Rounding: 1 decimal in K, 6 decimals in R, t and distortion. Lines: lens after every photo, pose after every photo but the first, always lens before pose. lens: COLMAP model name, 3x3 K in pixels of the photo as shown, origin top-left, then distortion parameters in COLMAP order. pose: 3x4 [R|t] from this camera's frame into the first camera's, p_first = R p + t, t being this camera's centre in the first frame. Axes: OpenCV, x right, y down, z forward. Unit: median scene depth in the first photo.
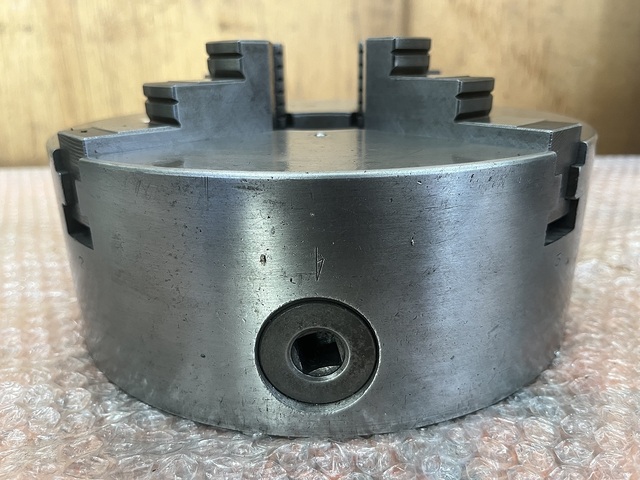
lens RADIAL K [[508.1, 0, 320.0], [0, 508.1, 240.0], [0, 0, 1]] dist [0.029733, -0.094906]
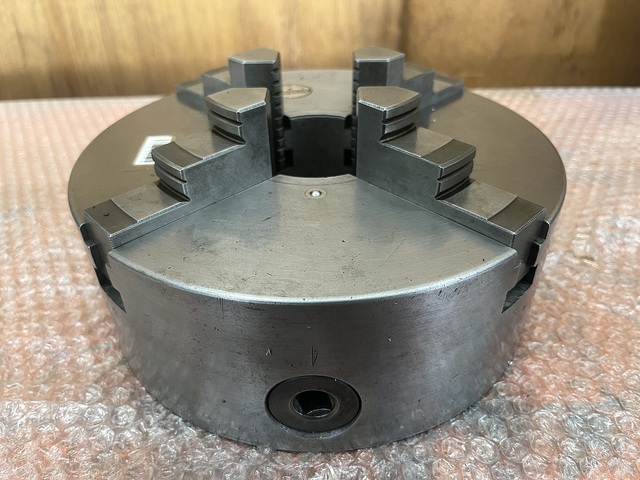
lens RADIAL K [[503.1, 0, 320.0], [0, 503.1, 240.0], [0, 0, 1]] dist [0.035418, -0.089244]
pose [[0.999992, -0.002652, 0.003103, 0.006918], [0.001689, 0.960871, 0.276992, -0.447464], [-0.003716, -0.276984, 0.960867, -0.090472]]
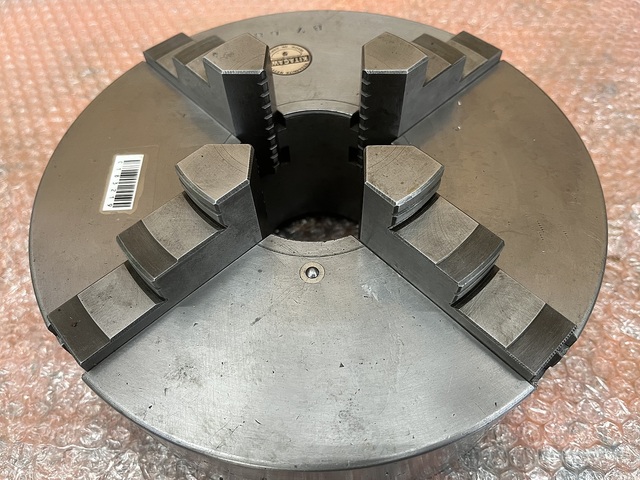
lens RADIAL K [[508.1, 0, 320.0], [0, 508.1, 240.0], [0, 0, 1]] dist [0.029733, -0.094906]
pose [[0.999899, 0.005686, -0.013009, 0.029857], [0.003112, 0.806228, 0.591597, -0.896042], [0.013852, -0.591578, 0.806129, 0.286053]]
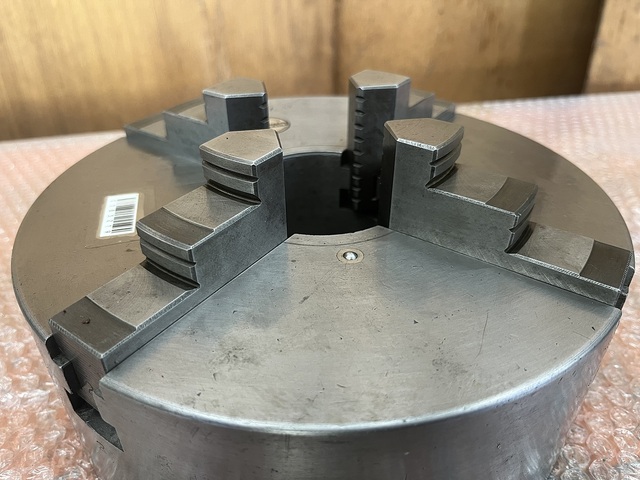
lens RADIAL K [[508.1, 0, 320.0], [0, 508.1, 240.0], [0, 0, 1]] dist [0.029733, -0.094906]
pose [[0.981259, -0.097207, 0.166378, -0.213438], [0.054099, 0.967681, 0.246307, -0.492866], [-0.184943, -0.232690, 0.954804, 0.186047]]
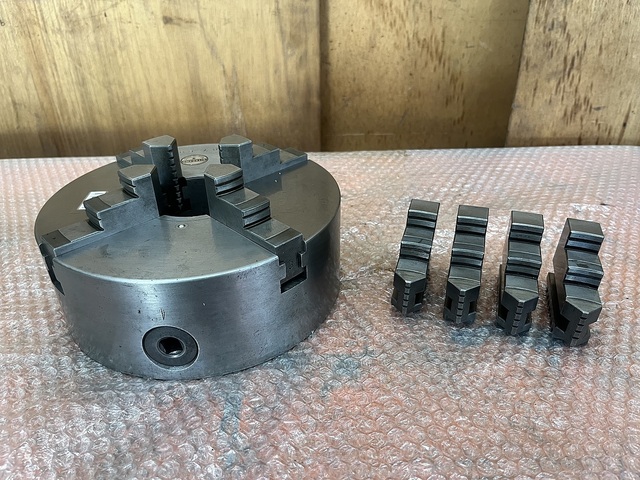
lens RADIAL K [[492.1, 0, 320.0], [0, 492.1, 240.0], [0, 0, 1]] dist [0.040553, -0.087541]
pose [[0.999751, -0.006336, 0.021398, 0.515908], [0.001845, 0.979033, 0.203696, -0.573093], [-0.022240, -0.203605, 0.978800, -0.883970]]
